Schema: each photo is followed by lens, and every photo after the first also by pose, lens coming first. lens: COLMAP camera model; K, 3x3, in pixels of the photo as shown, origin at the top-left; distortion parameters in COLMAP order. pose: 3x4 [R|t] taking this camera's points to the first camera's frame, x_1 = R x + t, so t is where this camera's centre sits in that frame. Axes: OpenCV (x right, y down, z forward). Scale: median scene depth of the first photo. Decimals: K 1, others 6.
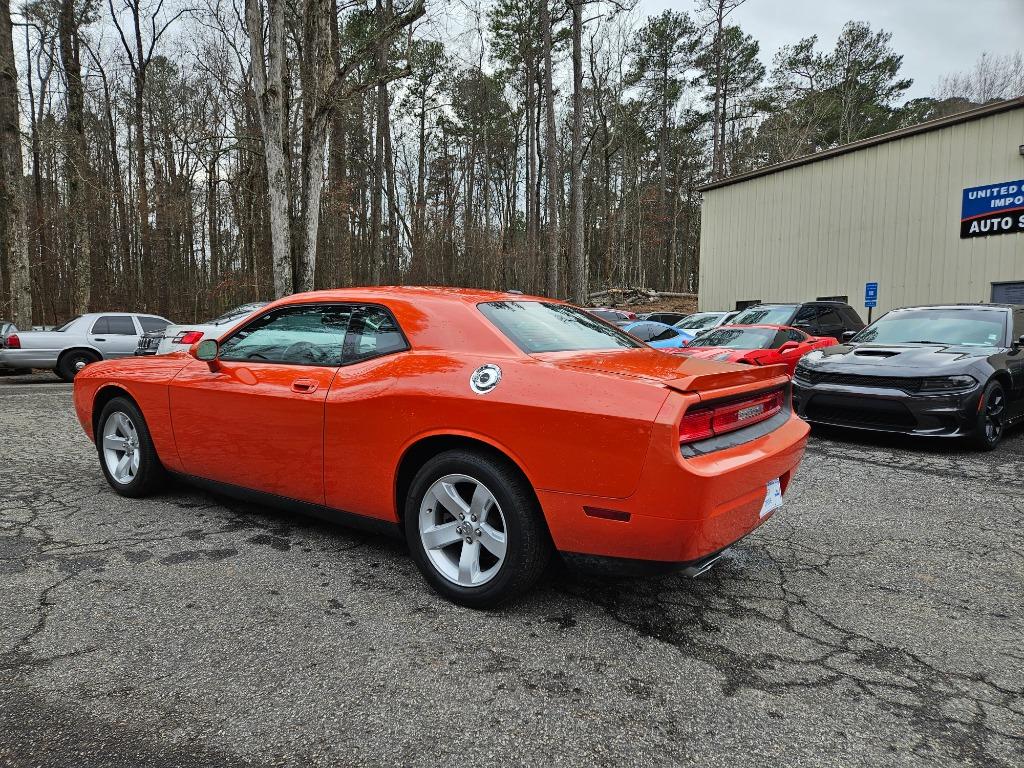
lens RADIAL K [[681.8, 0, 496.5], [0, 681.8, 386.1], [0, 0, 1]] dist [0.075181, -0.059081]
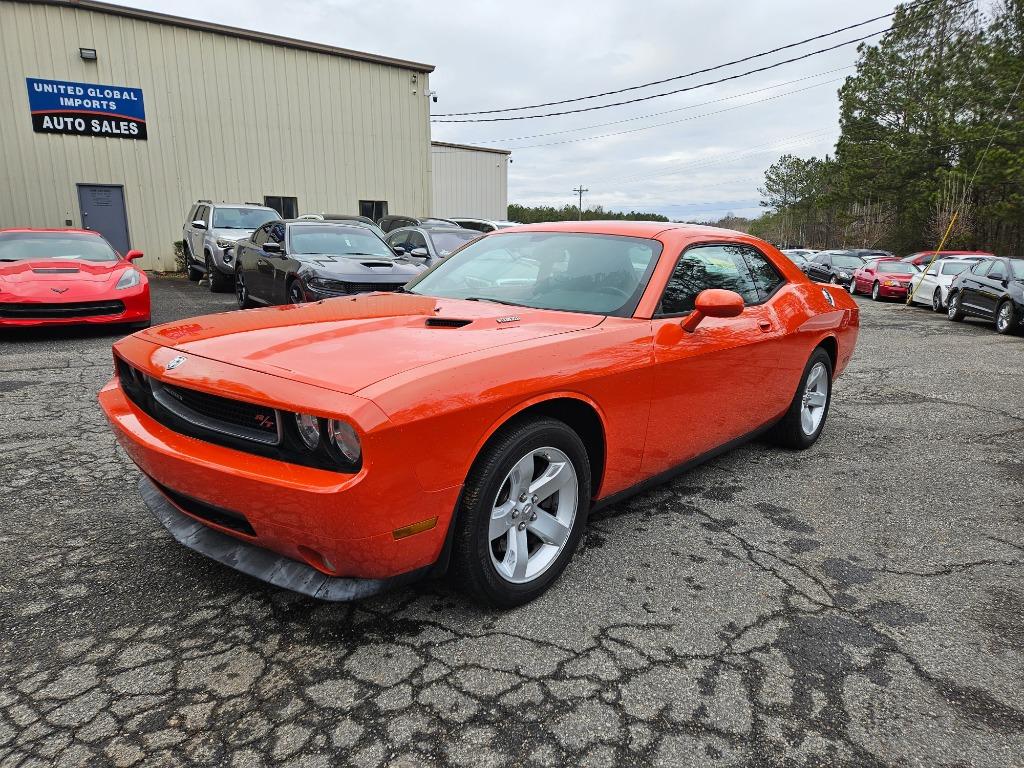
lens RADIAL K [[681.8, 0, 512.0], [0, 681.8, 383.1], [0, 0, 1]] dist [0.075181, -0.059081]
pose [[0.094771, -0.208178, 0.973489, -0.281733], [0.058321, 0.977372, 0.203331, -0.031534], [-0.993789, 0.037505, 0.104767, 0.263034]]
